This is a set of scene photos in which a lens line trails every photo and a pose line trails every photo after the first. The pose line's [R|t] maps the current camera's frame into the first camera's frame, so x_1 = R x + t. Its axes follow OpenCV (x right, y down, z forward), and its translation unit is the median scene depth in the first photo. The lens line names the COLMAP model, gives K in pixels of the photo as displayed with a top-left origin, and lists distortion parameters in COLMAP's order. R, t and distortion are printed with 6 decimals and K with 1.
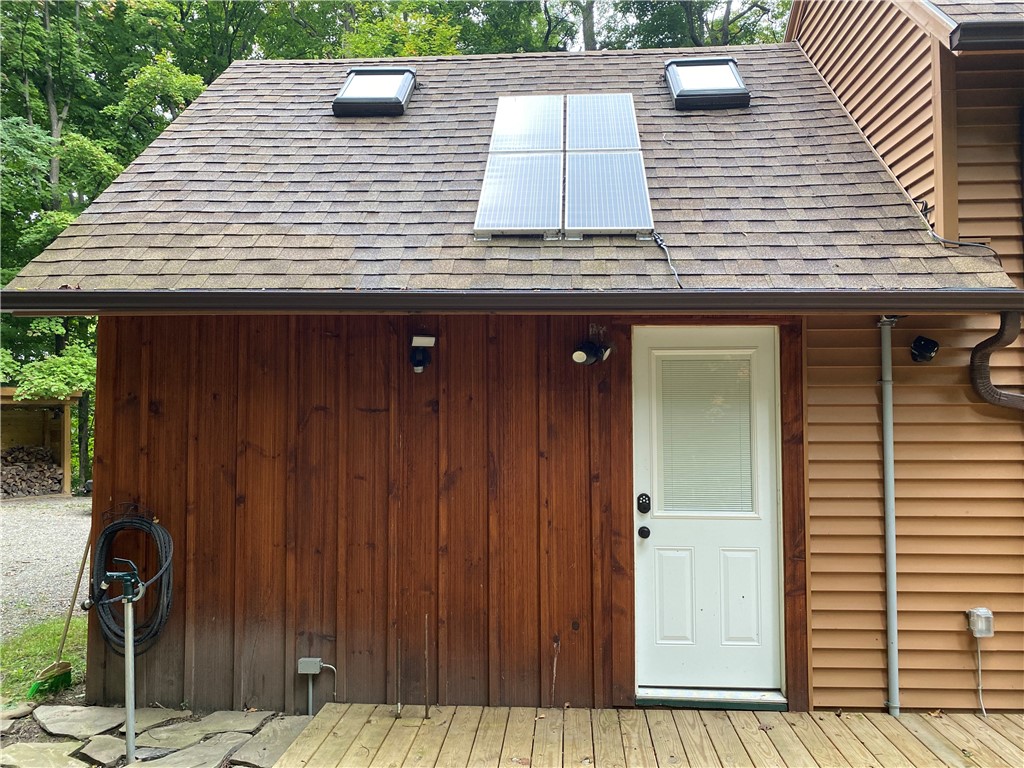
lens RADIAL K [[780.0, 0, 513.6], [0, 780.0, 376.3], [0, 0, 1]] dist [0.007249, -0.005815]
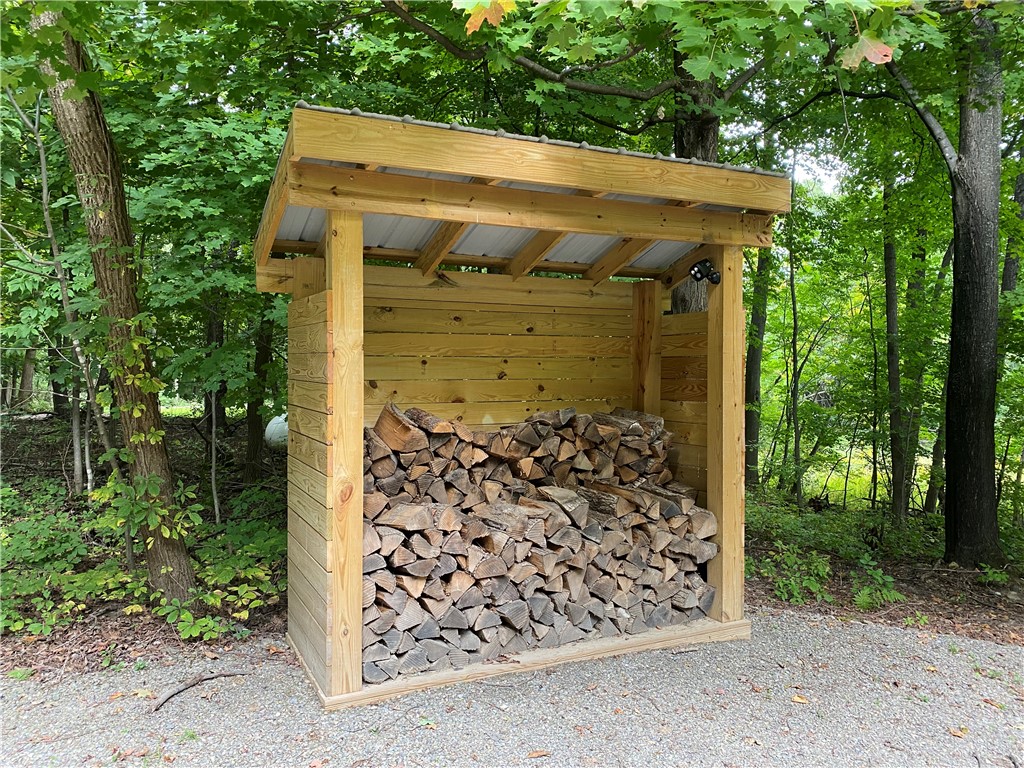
lens RADIAL K [[780.0, 0, 513.6], [0, 780.0, 376.3], [0, 0, 1]] dist [0.007249, -0.005815]
pose [[0.790778, 0.034178, -0.611148, -0.485976], [0.018883, 0.996603, 0.080168, 0.055983], [0.611812, -0.074935, 0.787446, 0.785203]]
